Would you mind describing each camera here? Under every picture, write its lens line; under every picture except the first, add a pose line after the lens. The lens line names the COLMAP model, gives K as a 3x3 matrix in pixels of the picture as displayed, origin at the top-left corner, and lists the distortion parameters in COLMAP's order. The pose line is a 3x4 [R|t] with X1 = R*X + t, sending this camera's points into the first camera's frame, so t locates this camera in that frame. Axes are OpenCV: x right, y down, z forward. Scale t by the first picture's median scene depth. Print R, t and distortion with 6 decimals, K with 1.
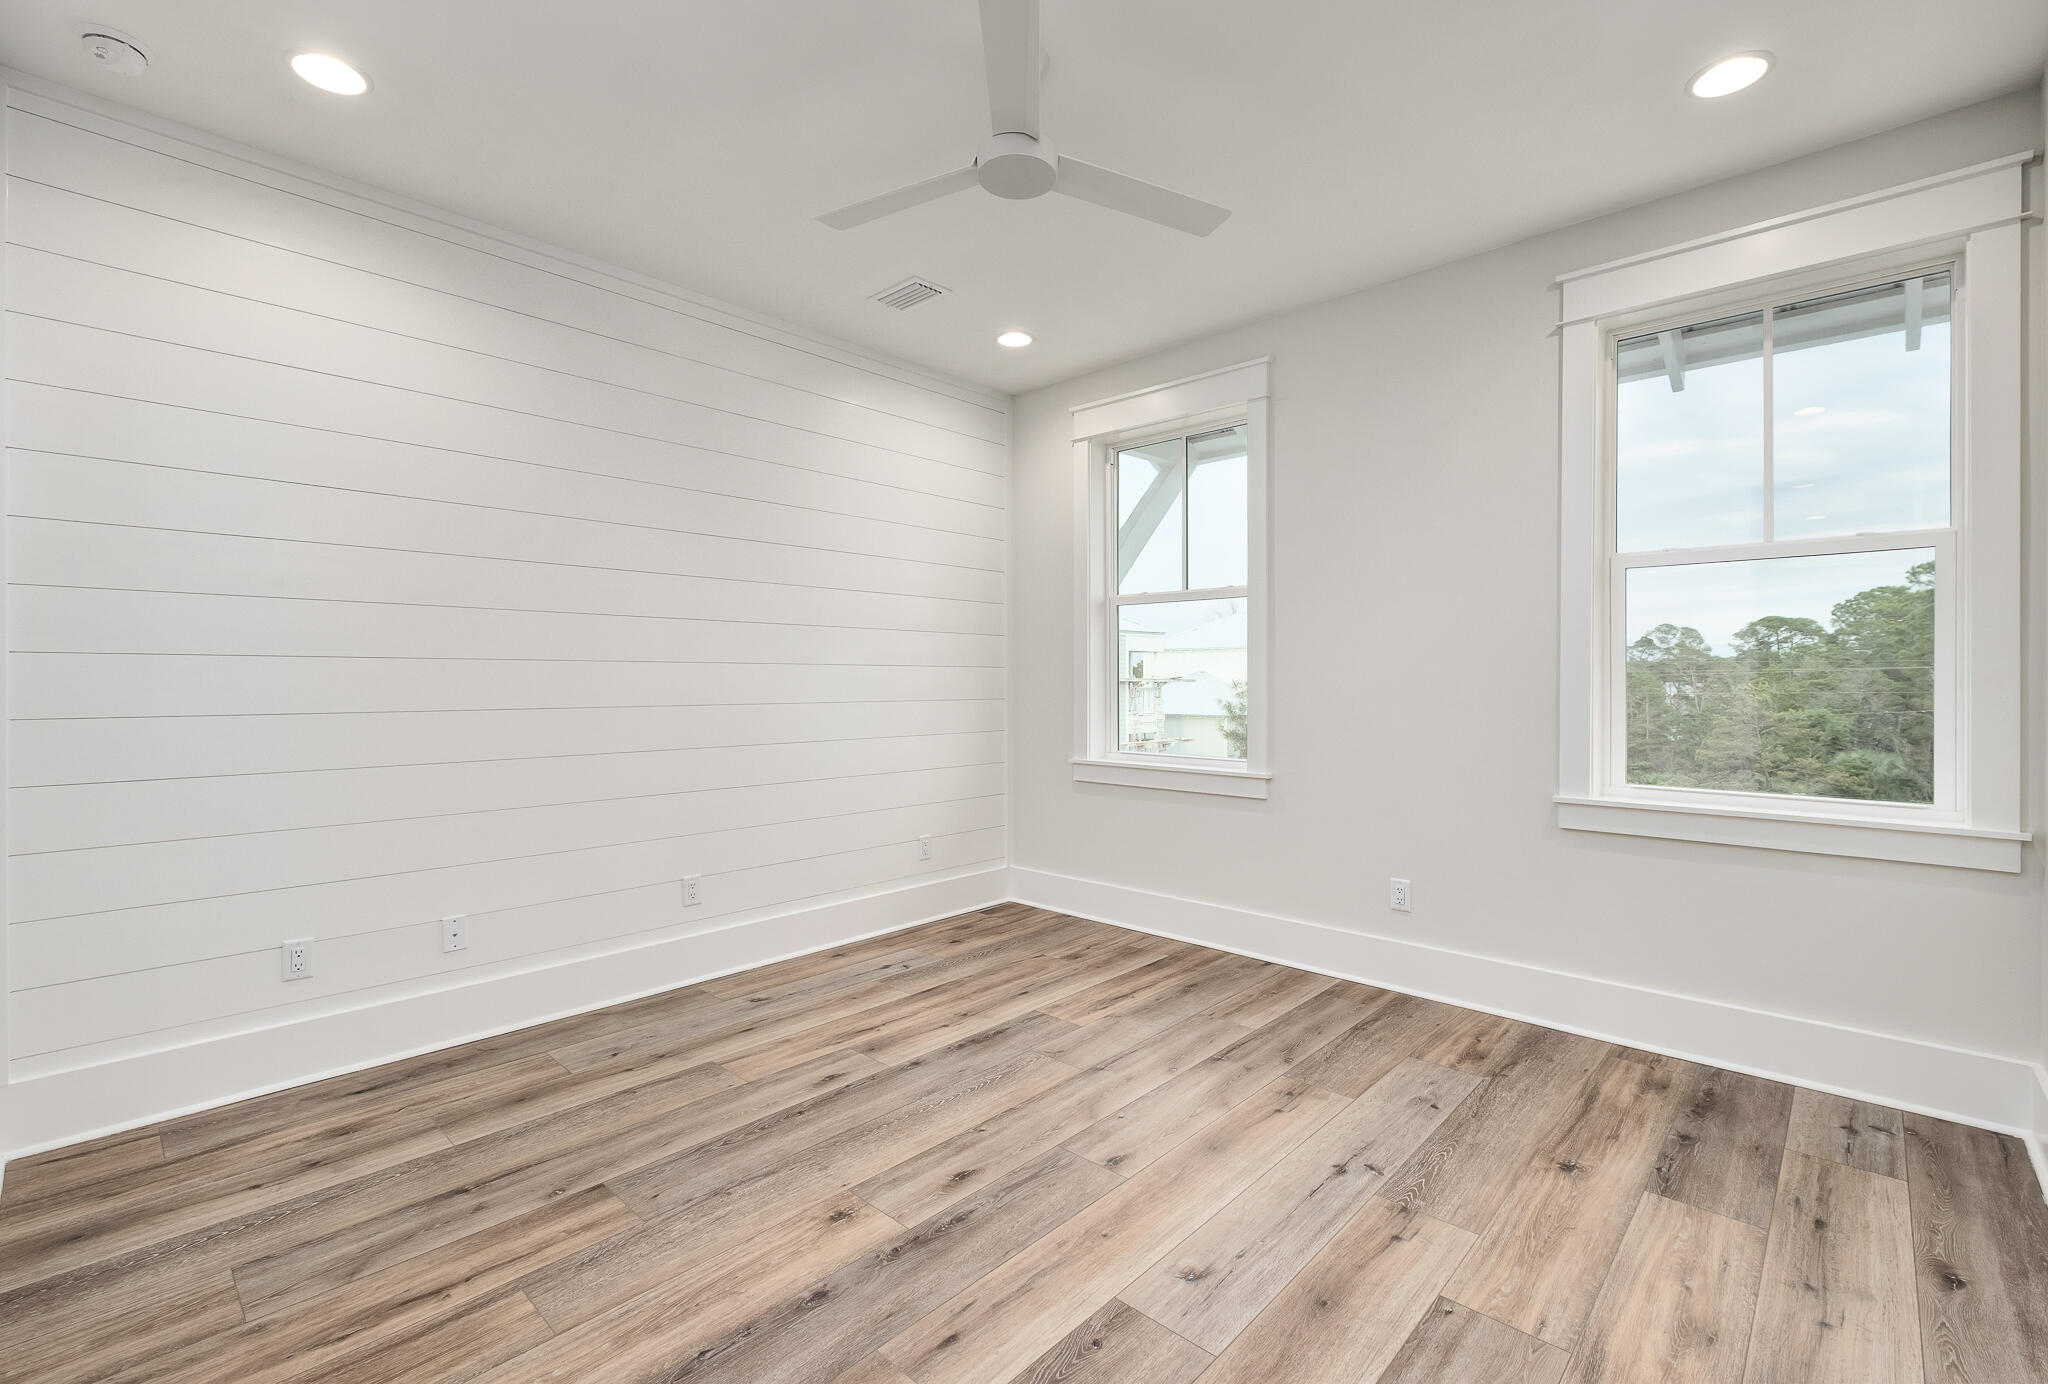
lens RADIAL K [[886.0, 0, 994.3], [0, 886.0, 679.3], [0, 0, 1]] dist [0.013620, -0.003124]
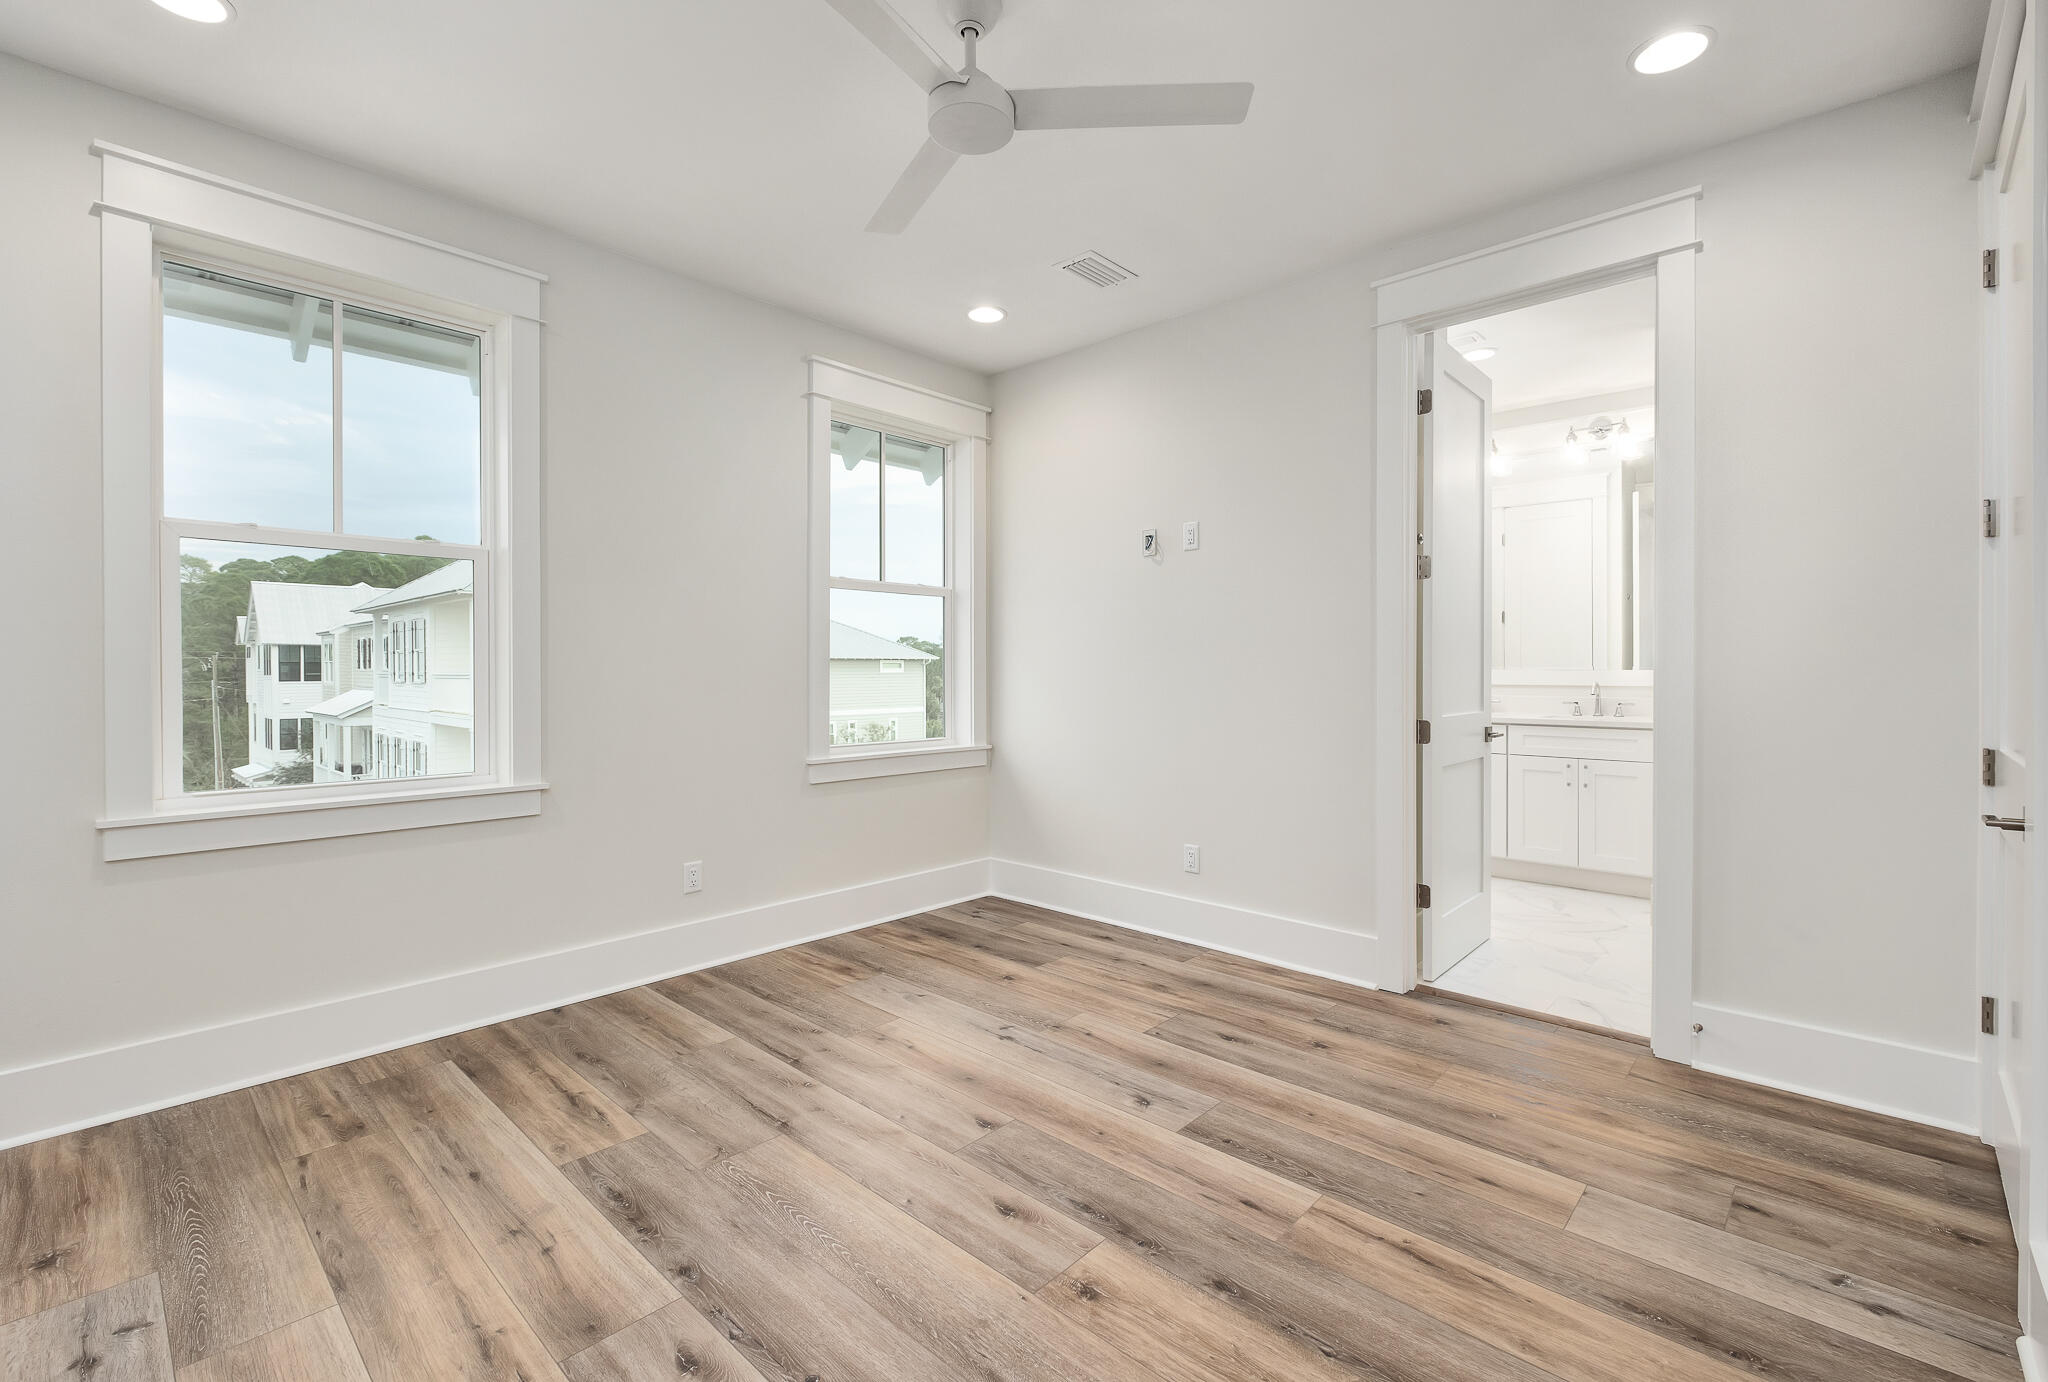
lens RADIAL K [[886.0, 0, 1071.0], [0, 886.0, 676.1], [0, 0, 1]] dist [0.013620, -0.003124]
pose [[-0.031698, -0.006586, 0.999476, -0.730754], [-0.002923, 0.999975, 0.006497, 0.001496], [-0.999493, -0.002716, -0.031716, 0.741947]]
